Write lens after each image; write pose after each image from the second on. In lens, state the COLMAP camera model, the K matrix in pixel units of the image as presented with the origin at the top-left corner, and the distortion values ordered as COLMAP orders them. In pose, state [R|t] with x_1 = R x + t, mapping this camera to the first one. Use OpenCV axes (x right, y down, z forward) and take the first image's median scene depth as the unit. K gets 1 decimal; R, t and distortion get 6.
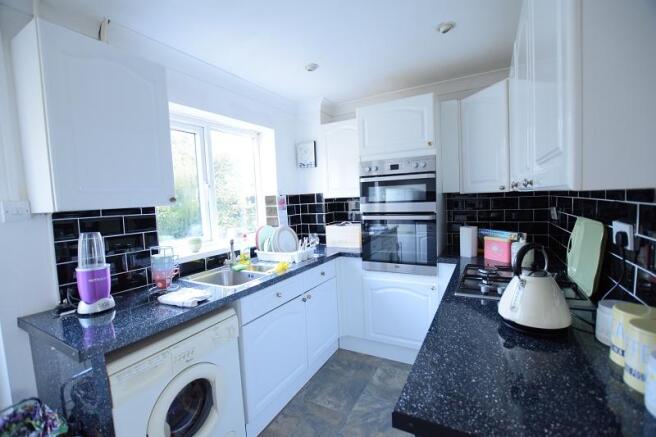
lens RADIAL K [[284.7, 0, 325.7], [0, 284.7, 218.5], [0, 0, 1]] dist [-0.028821, 0.001824]
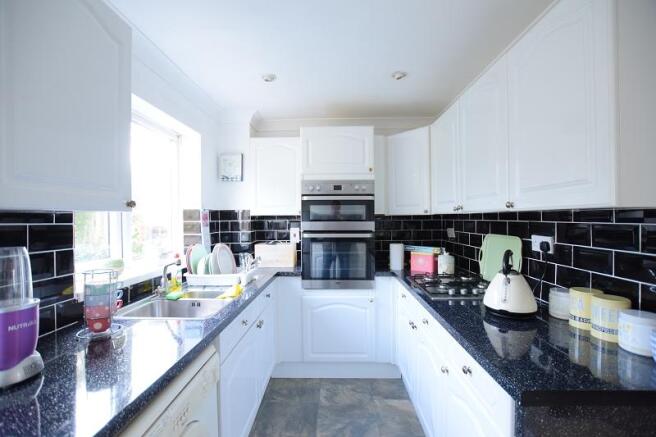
lens RADIAL K [[284.7, 0, 325.5], [0, 284.7, 218.6], [0, 0, 1]] dist [-0.028821, 0.001824]
pose [[0.890285, 0.037107, 0.453890, -0.288932], [-0.000612, 0.996771, -0.080290, 0.020061], [-0.455404, 0.071203, 0.887433, 0.087999]]
